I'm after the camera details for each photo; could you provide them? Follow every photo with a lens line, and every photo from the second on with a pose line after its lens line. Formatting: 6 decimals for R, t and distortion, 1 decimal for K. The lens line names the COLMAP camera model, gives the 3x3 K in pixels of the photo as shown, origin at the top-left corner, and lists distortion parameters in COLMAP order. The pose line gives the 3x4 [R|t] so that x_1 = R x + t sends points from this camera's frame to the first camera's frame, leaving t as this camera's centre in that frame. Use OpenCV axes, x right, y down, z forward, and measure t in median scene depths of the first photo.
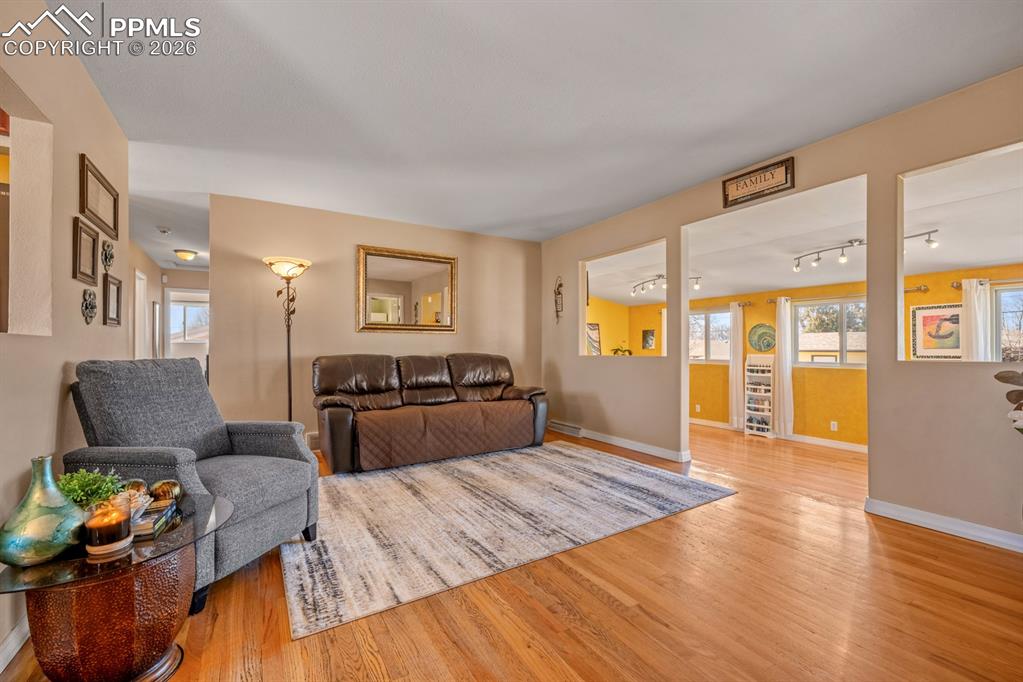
lens RADIAL K [[429.3, 0, 514.4], [0, 429.3, 344.1], [0, 0, 1]] dist [0.000901, 0.000006]
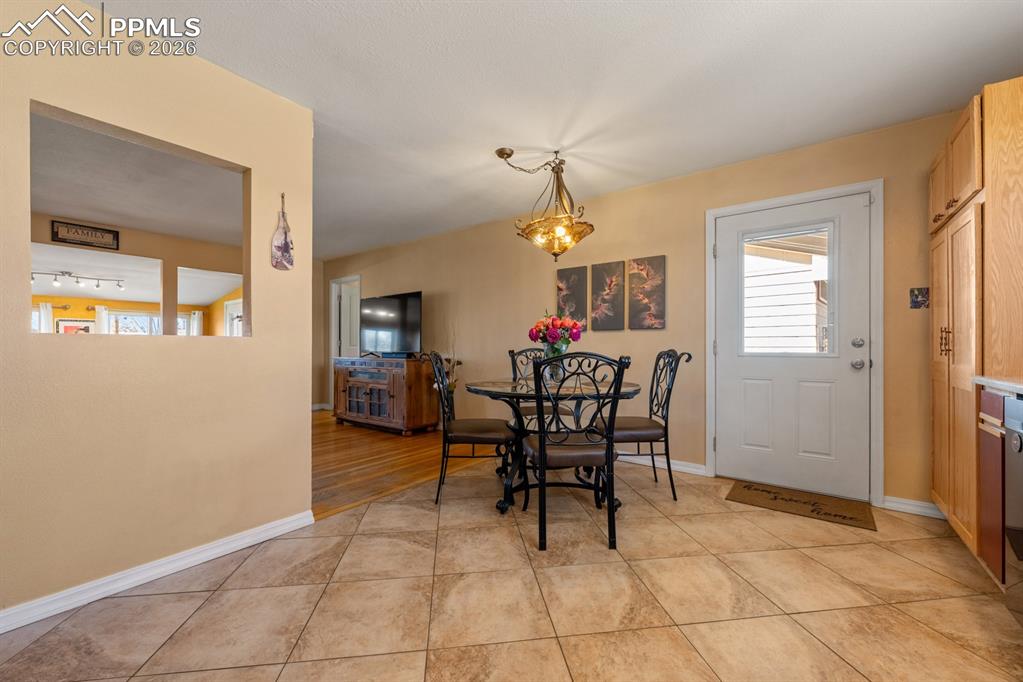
lens RADIAL K [[402.9, 0, 504.9], [0, 402.9, 347.4], [0, 0, 1]] dist [-0.002582, -0.000102]
pose [[-0.374451, -0.001741, 0.927245, -1.159072], [-0.005840, 0.999983, -0.000480, -0.000948], [-0.927228, -0.005595, -0.374454, 0.179502]]
